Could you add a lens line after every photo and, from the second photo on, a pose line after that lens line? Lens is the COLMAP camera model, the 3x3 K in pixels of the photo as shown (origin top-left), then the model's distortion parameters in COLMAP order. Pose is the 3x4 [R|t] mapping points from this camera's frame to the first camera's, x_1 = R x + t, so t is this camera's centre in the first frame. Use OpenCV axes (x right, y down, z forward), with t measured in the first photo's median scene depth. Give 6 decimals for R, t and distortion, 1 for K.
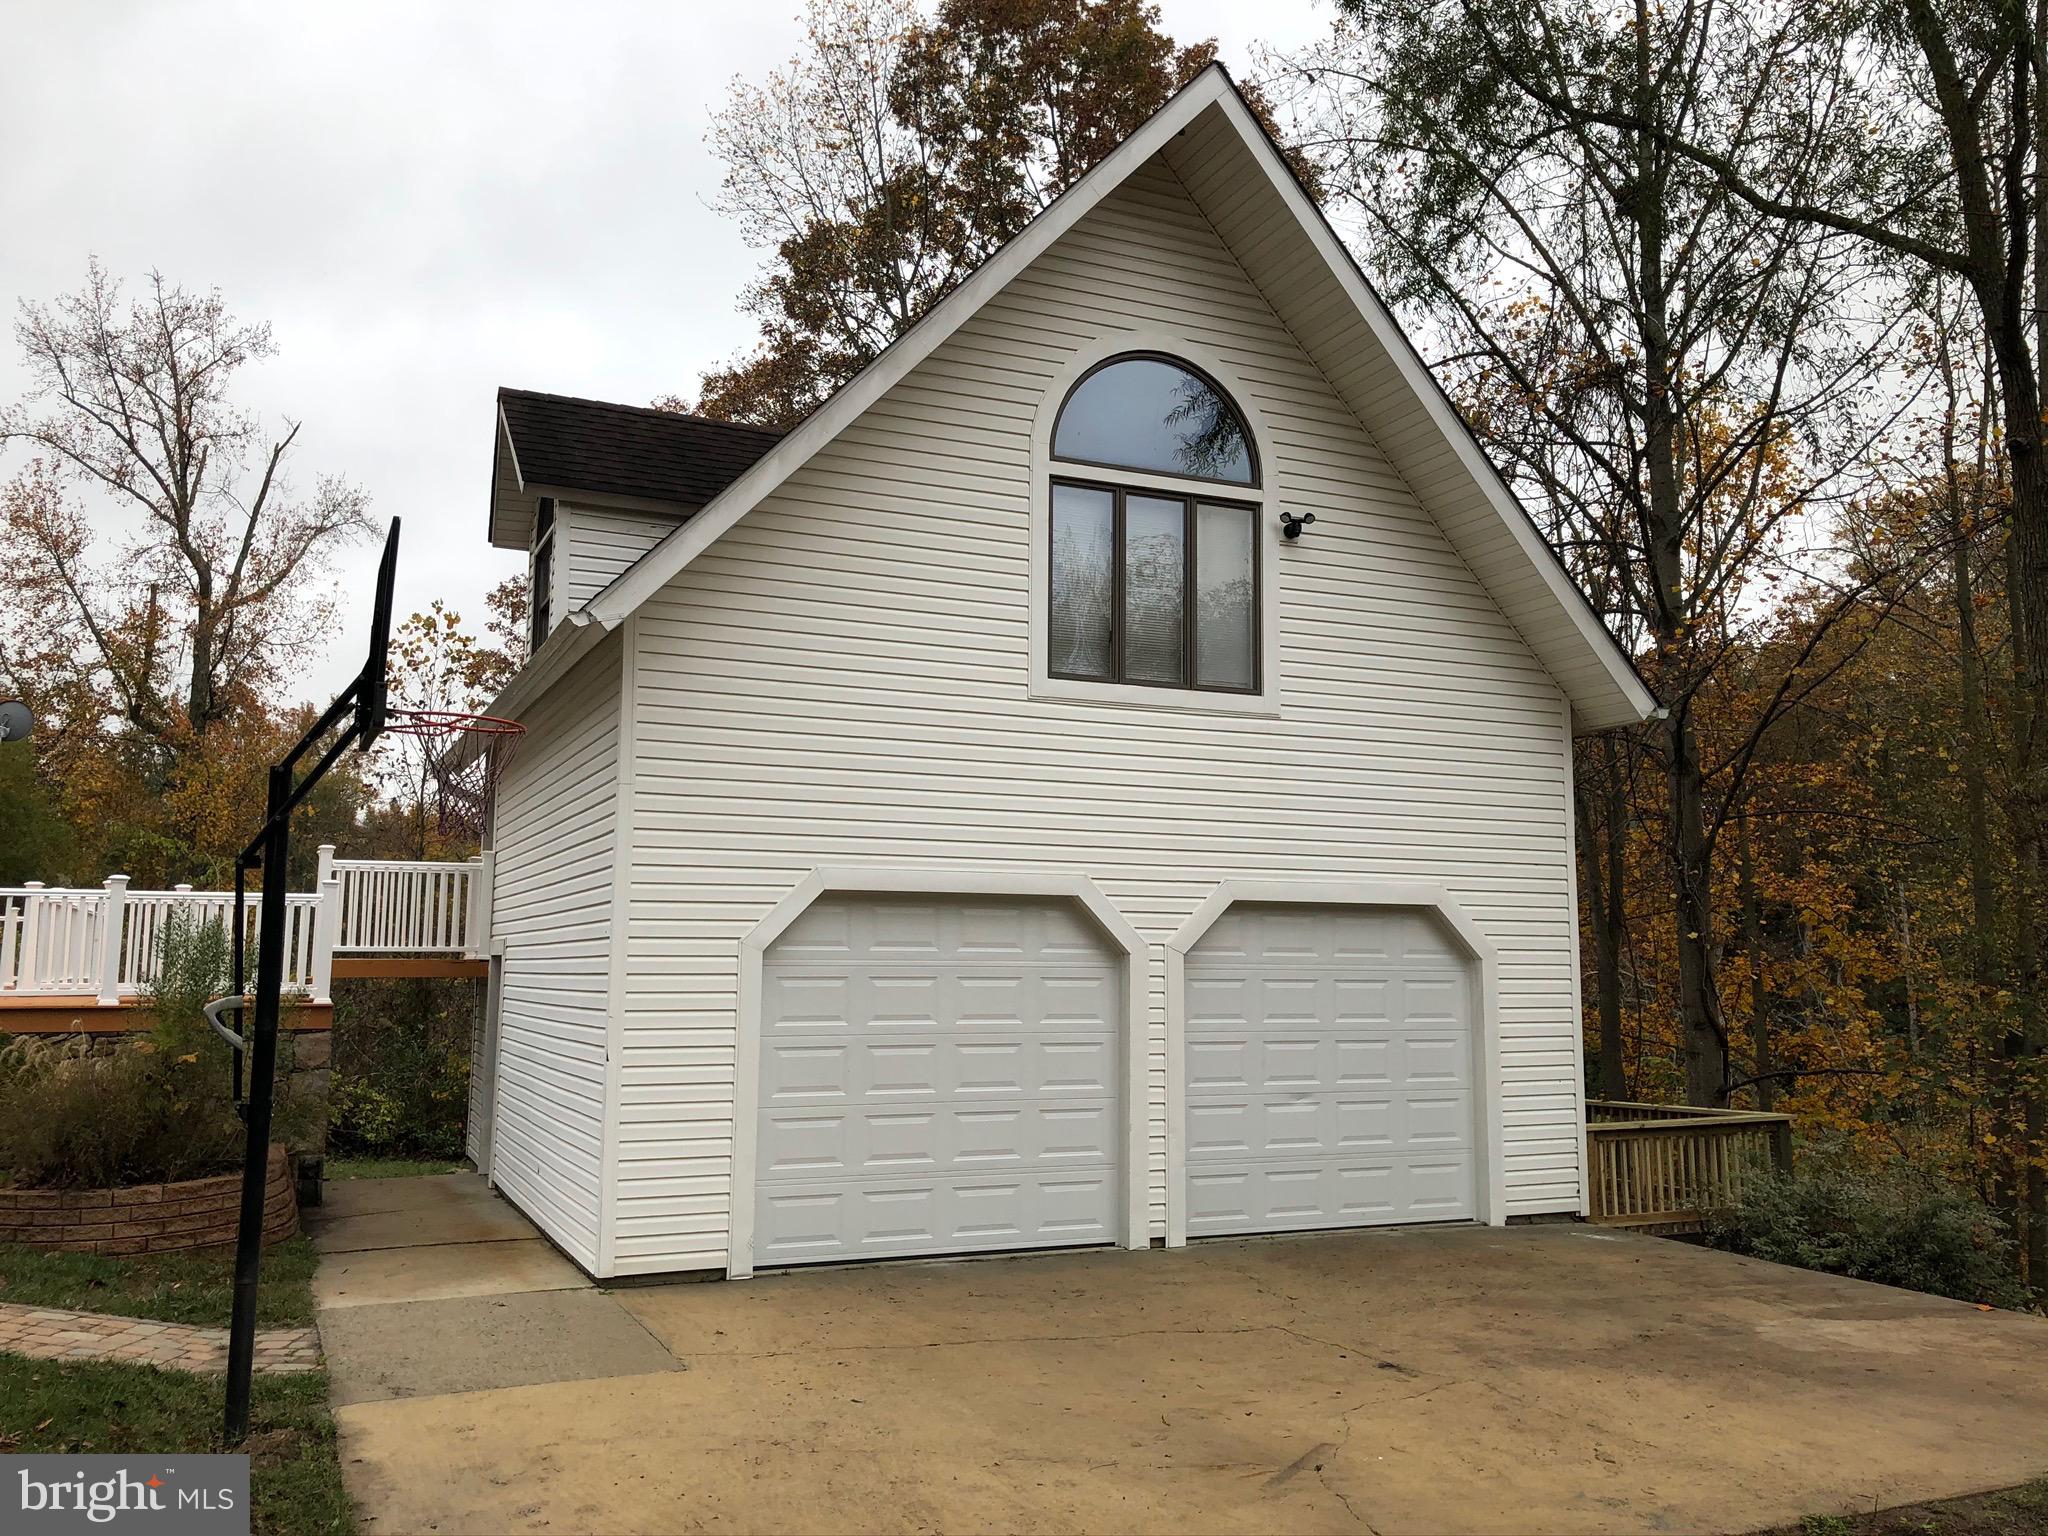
lens RADIAL K [[1688.0, 0, 1013.6], [0, 1688.0, 771.4], [0, 0, 1]] dist [0.042909, -0.056719]
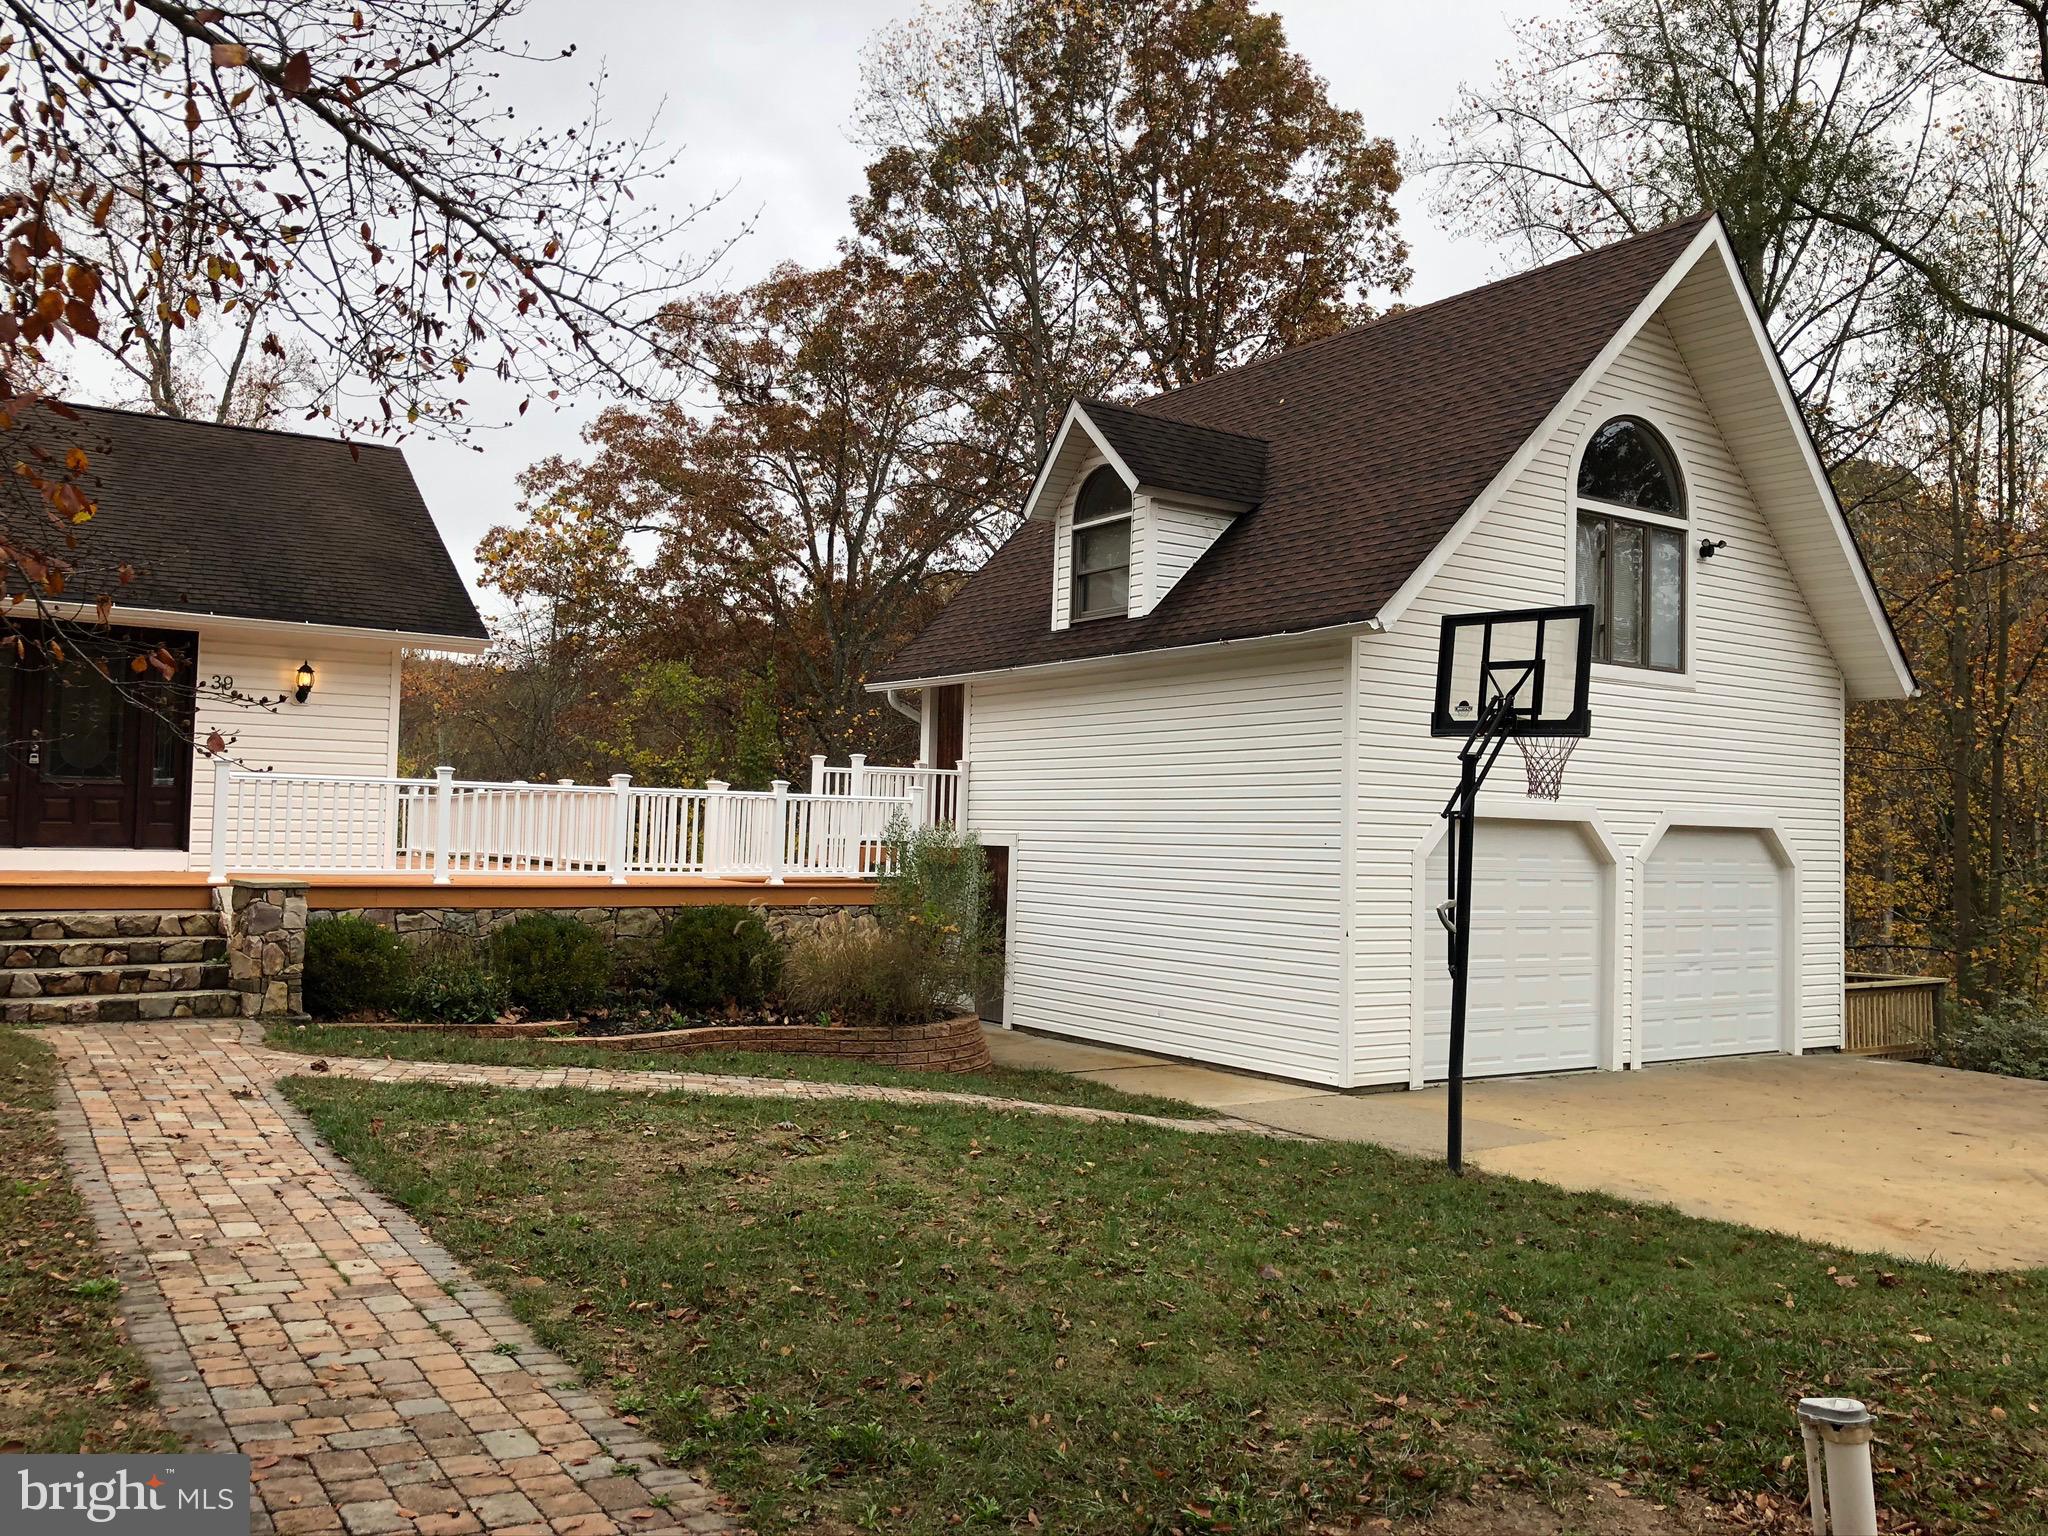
lens RADIAL K [[1688.0, 0, 1018.4], [0, 1688.0, 770.8], [0, 0, 1]] dist [0.042909, -0.056719]
pose [[0.983868, 0.025551, 0.177059, -0.605086], [-0.039465, 0.996363, 0.075514, -0.048070], [-0.174486, -0.081283, 0.981299, -0.249562]]
